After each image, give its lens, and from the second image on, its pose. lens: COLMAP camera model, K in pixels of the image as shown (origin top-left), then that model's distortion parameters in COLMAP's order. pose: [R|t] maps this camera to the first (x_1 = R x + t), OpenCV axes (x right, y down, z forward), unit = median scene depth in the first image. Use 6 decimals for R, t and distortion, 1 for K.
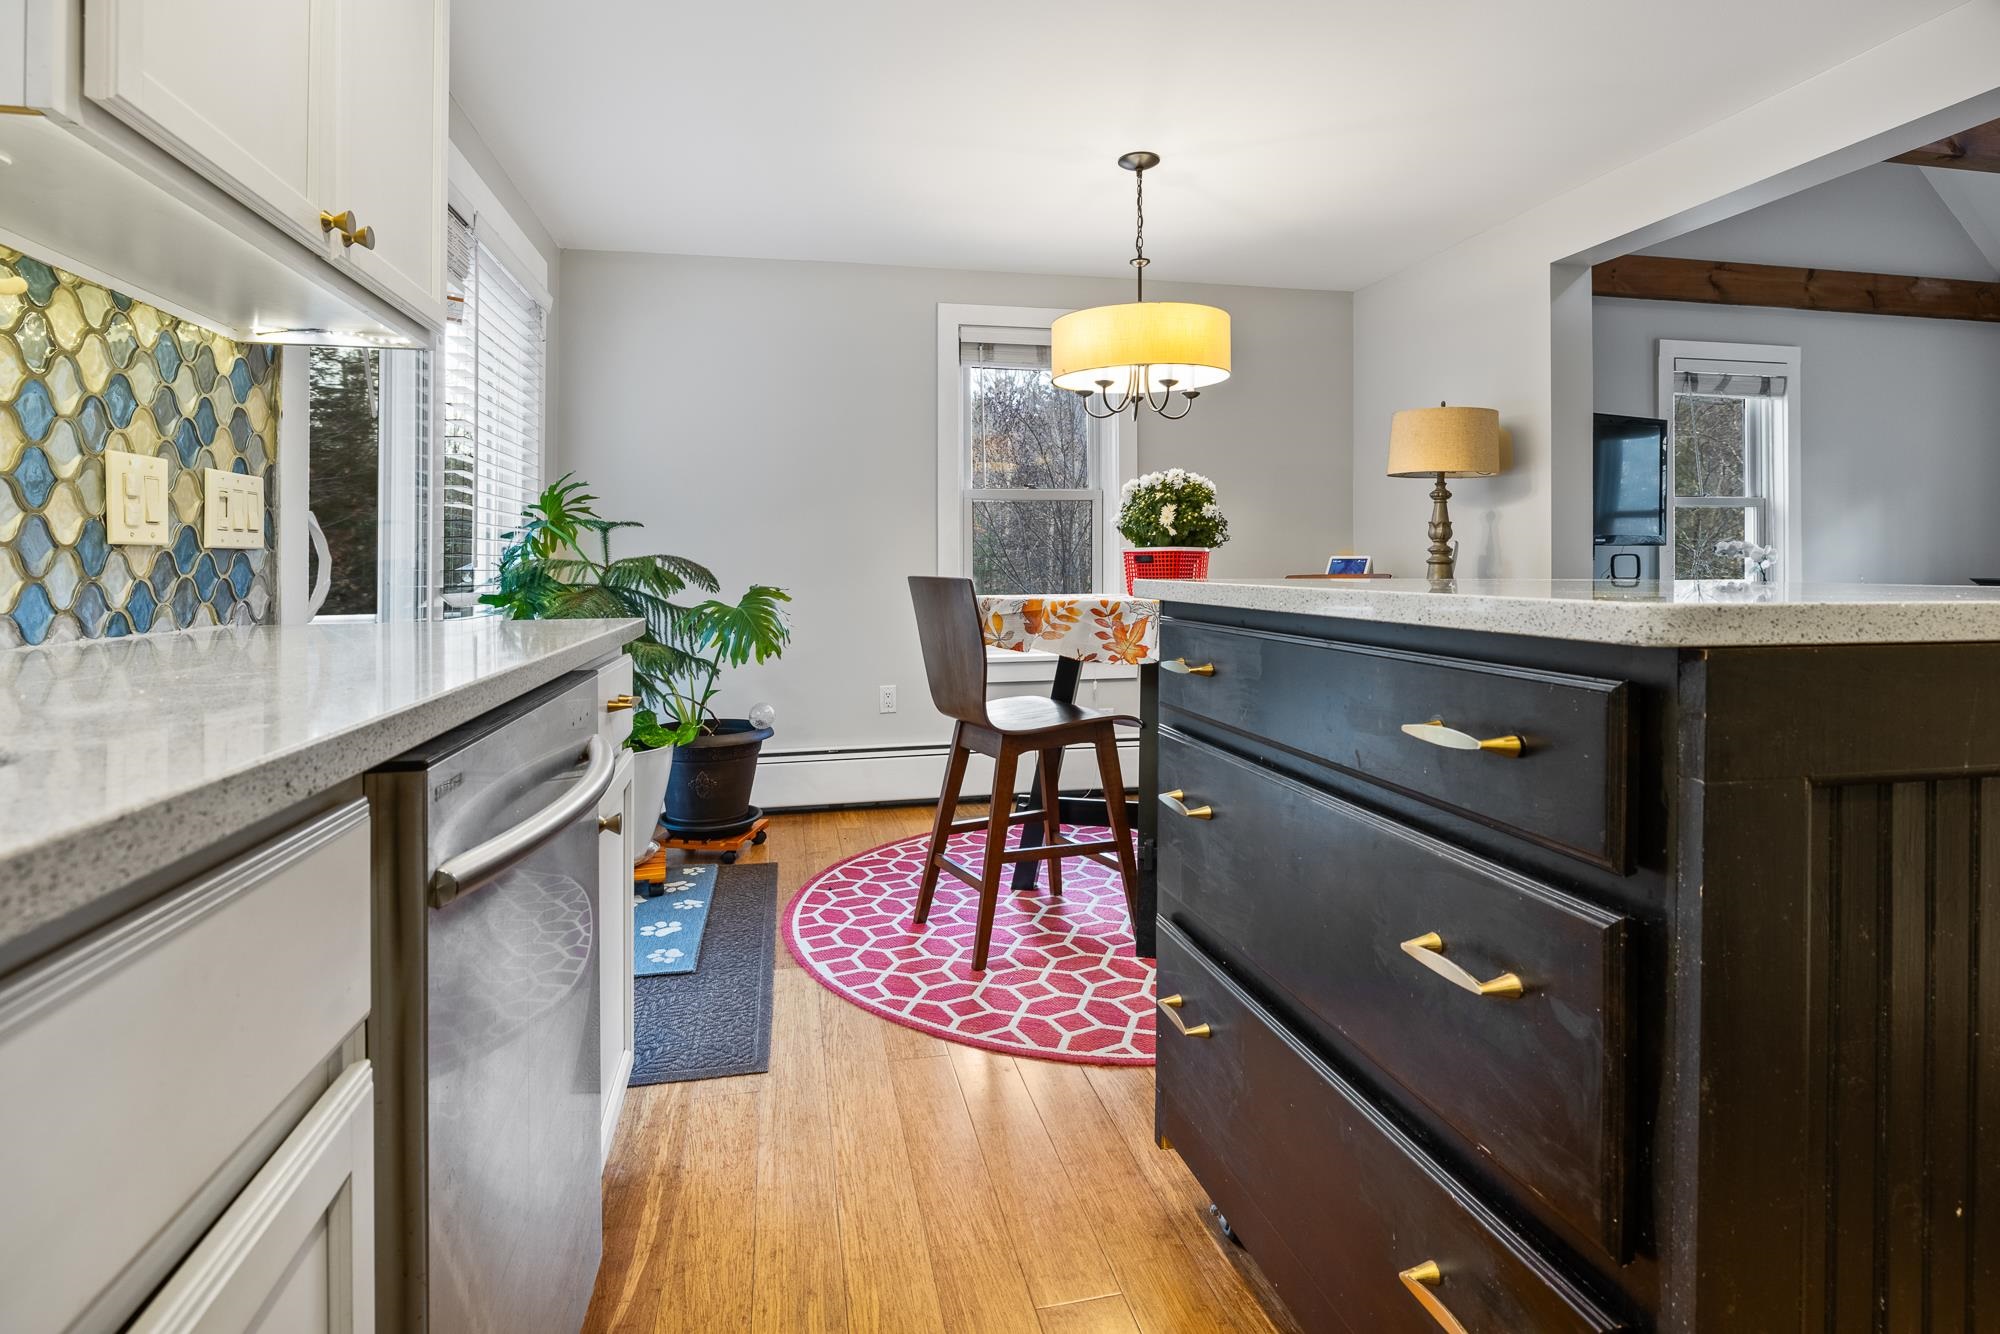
lens RADIAL K [[978.2, 0, 980.5], [0, 978.2, 571.8], [0, 0, 1]] dist [-0.008738, -0.000849]
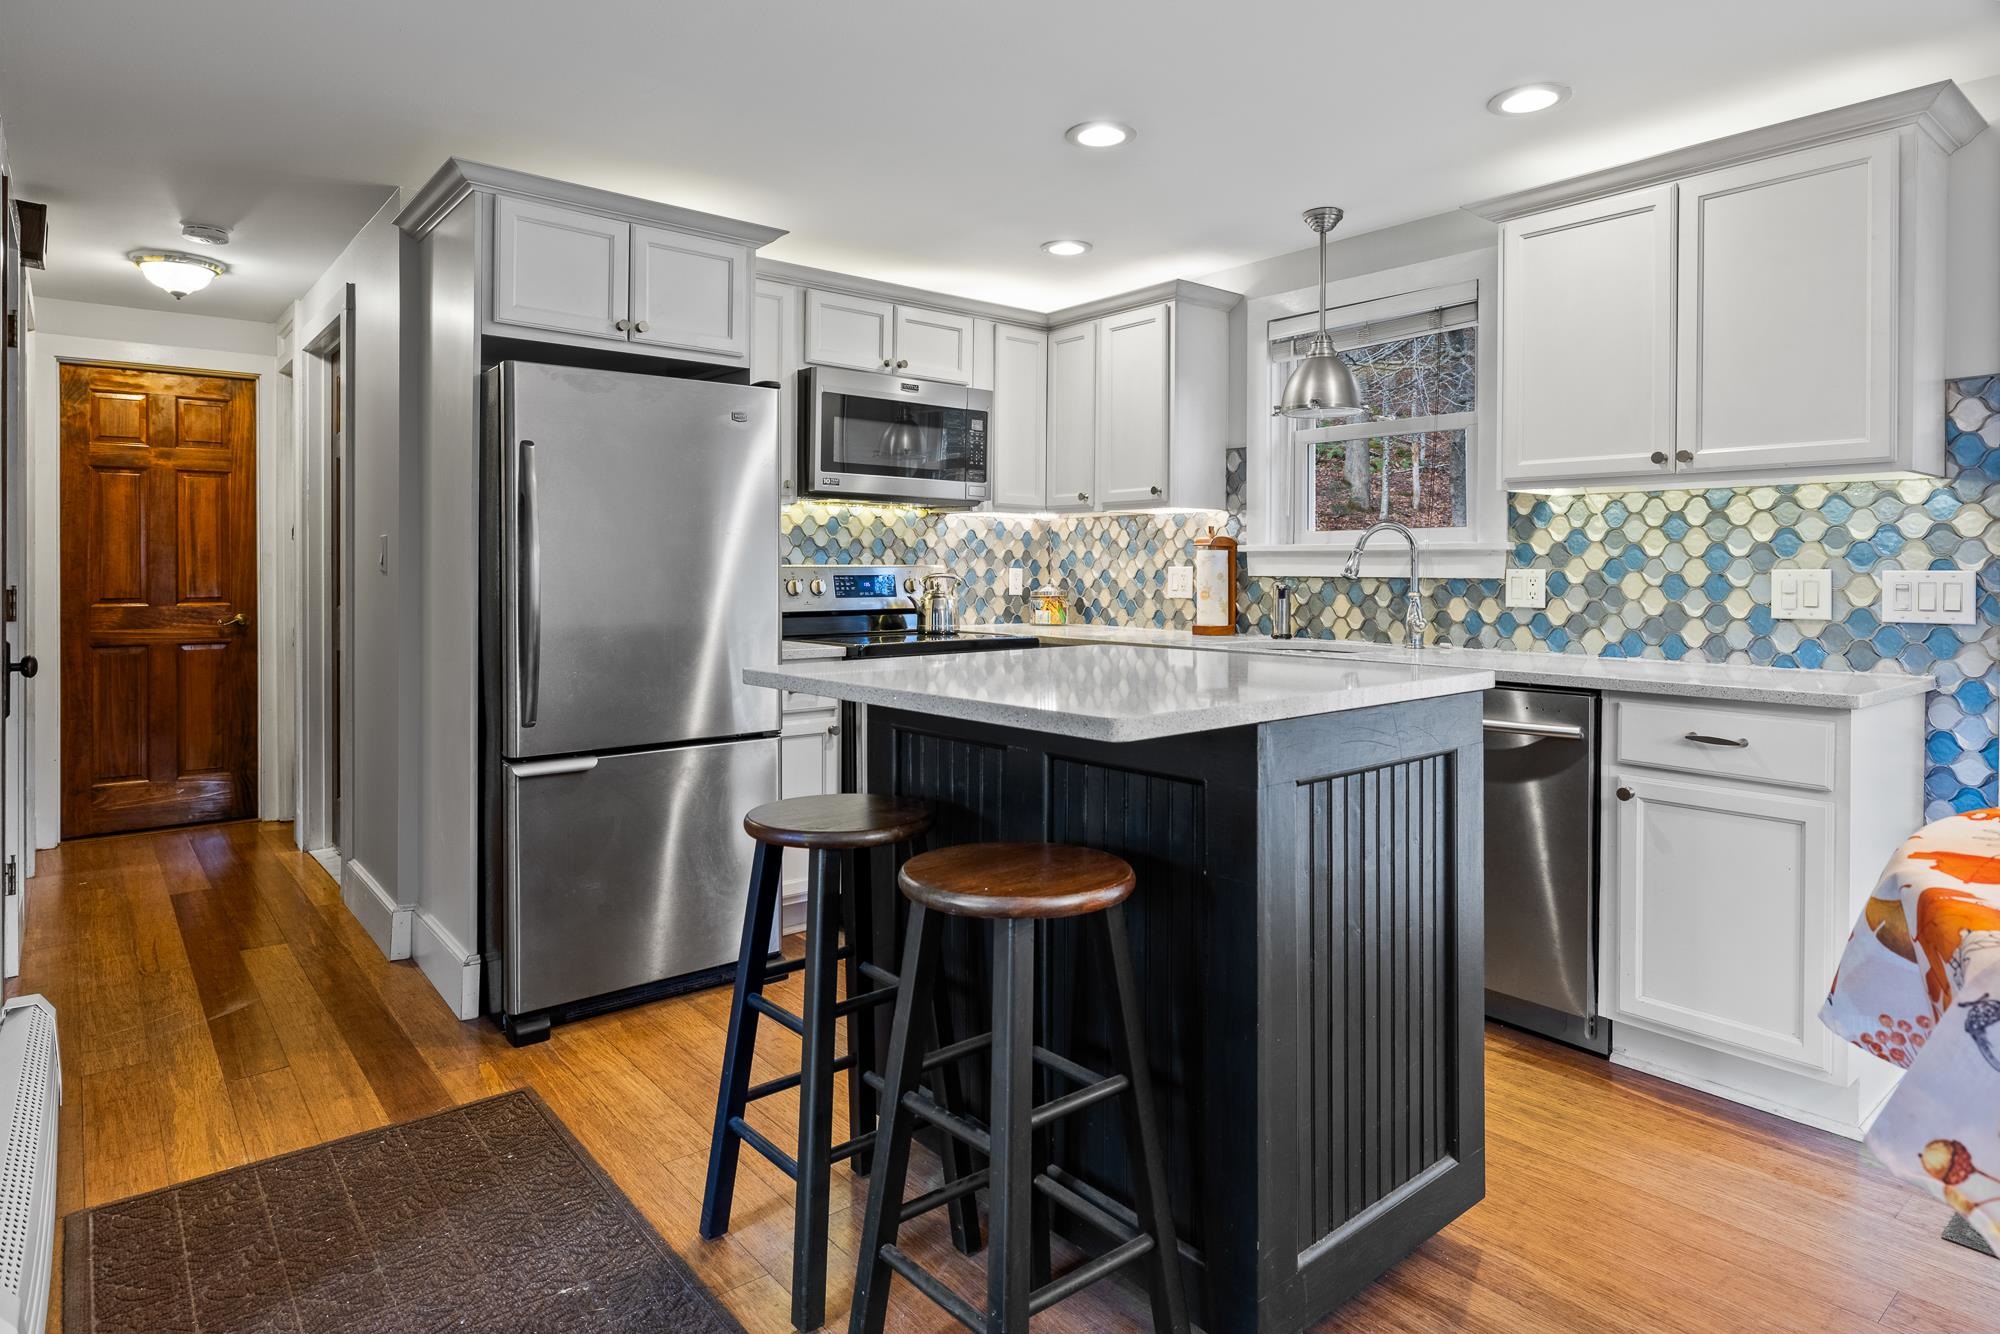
lens RADIAL K [[1114.2, 0, 996.5], [0, 1114.2, 573.6], [0, 0, 1]] dist [-0.016608, -0.000660]
pose [[-0.882482, -0.000539, -0.470346, 0.611468], [-0.007869, 0.999876, 0.013618, -0.055027], [0.470281, 0.015718, -0.882377, 0.901758]]
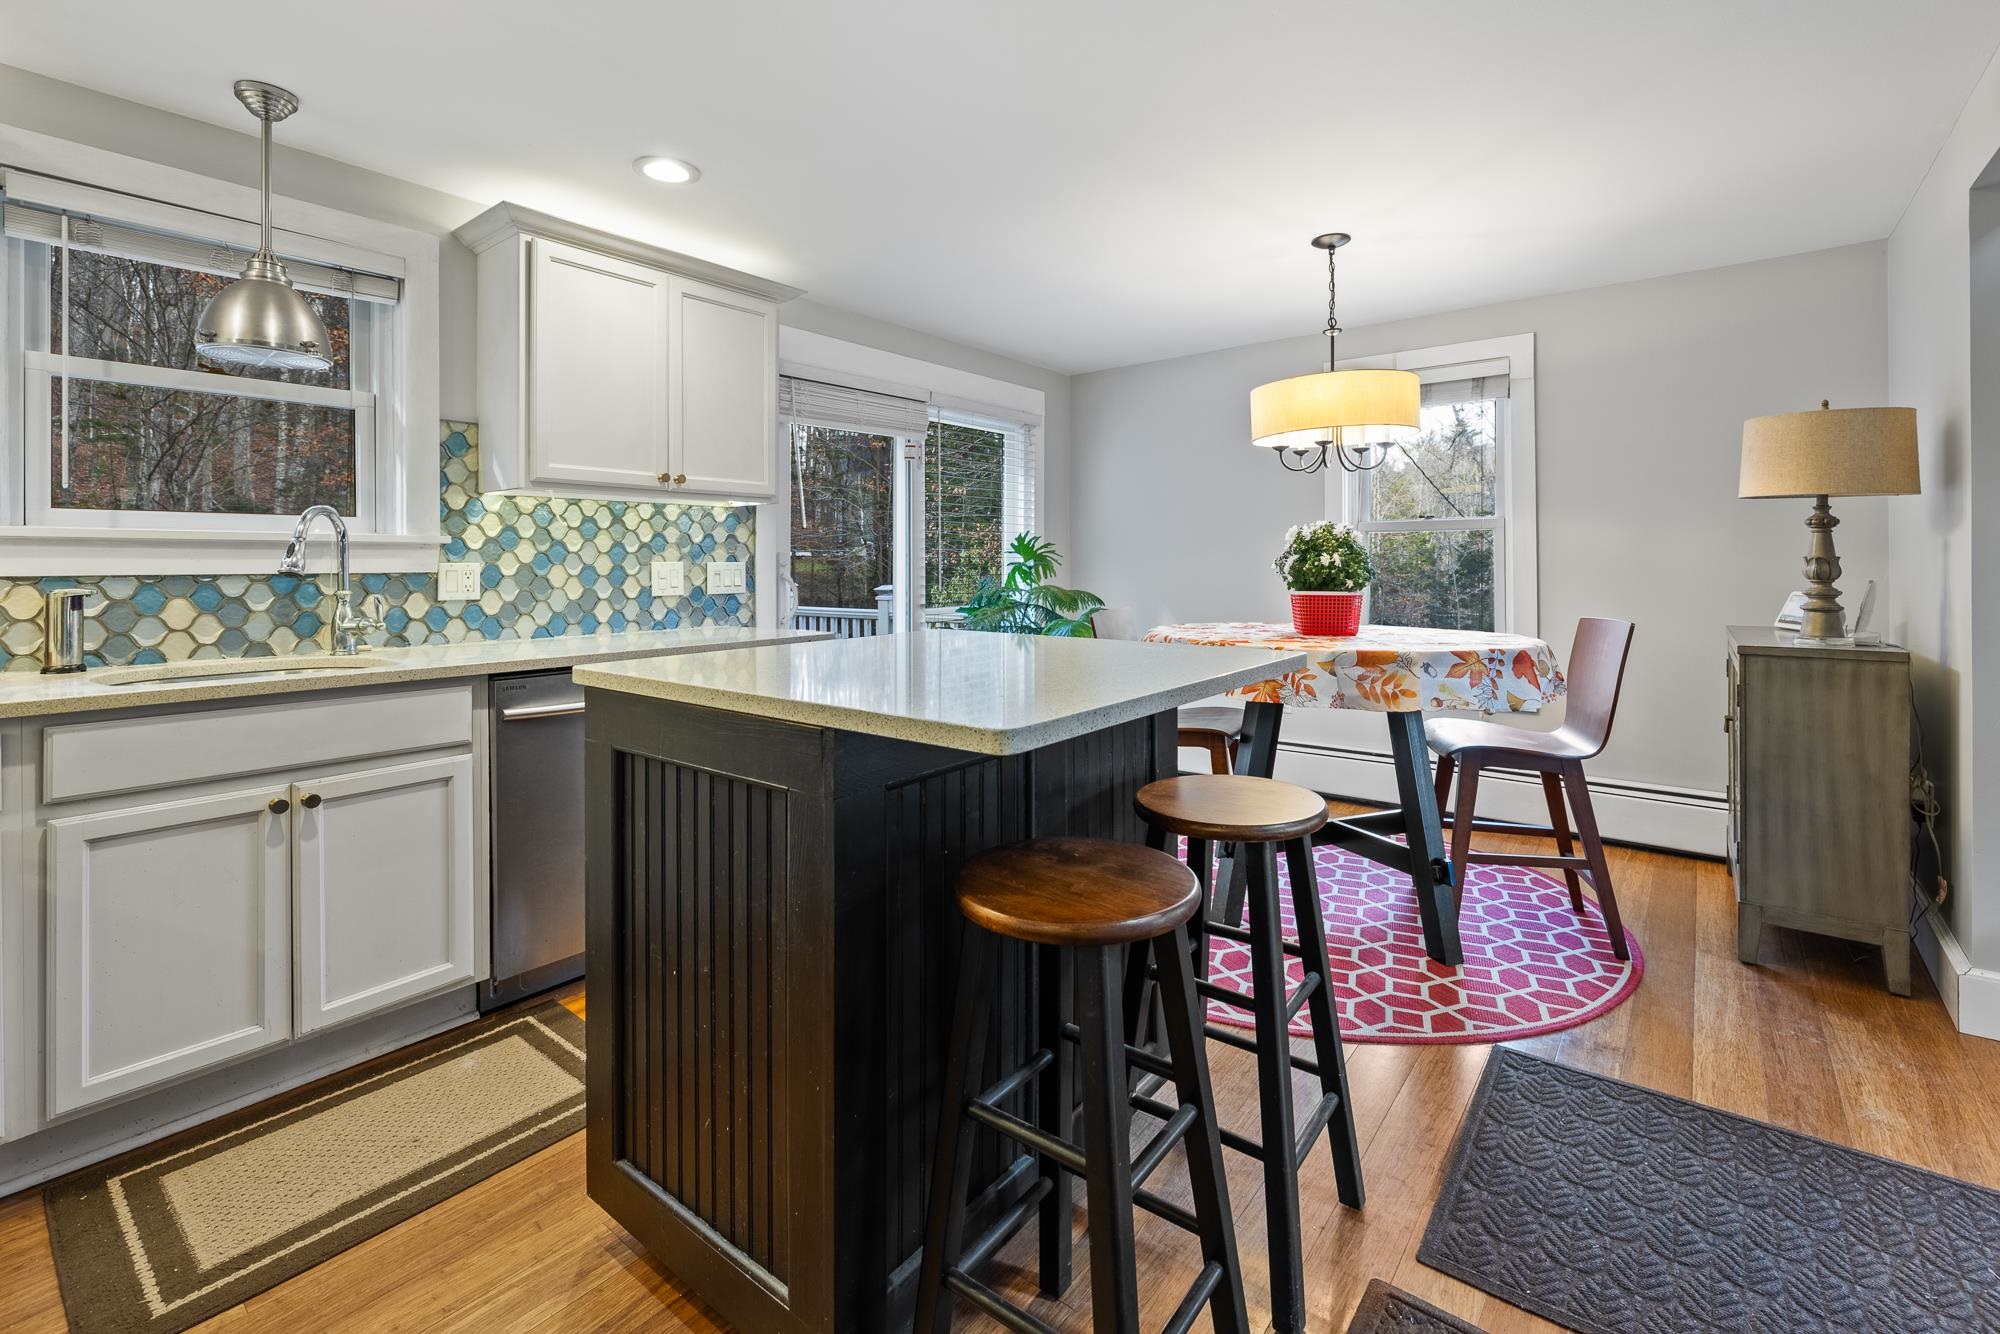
lens RADIAL K [[876.2, 0, 989.4], [0, 876.2, 563.9], [0, 0, 1]] dist [0.000675, -0.000633]
pose [[0.637221, -0.001347, -0.770680, 0.661470], [-0.003152, 0.999986, -0.004353, -0.045702], [0.770675, 0.005203, 0.637207, 0.062459]]
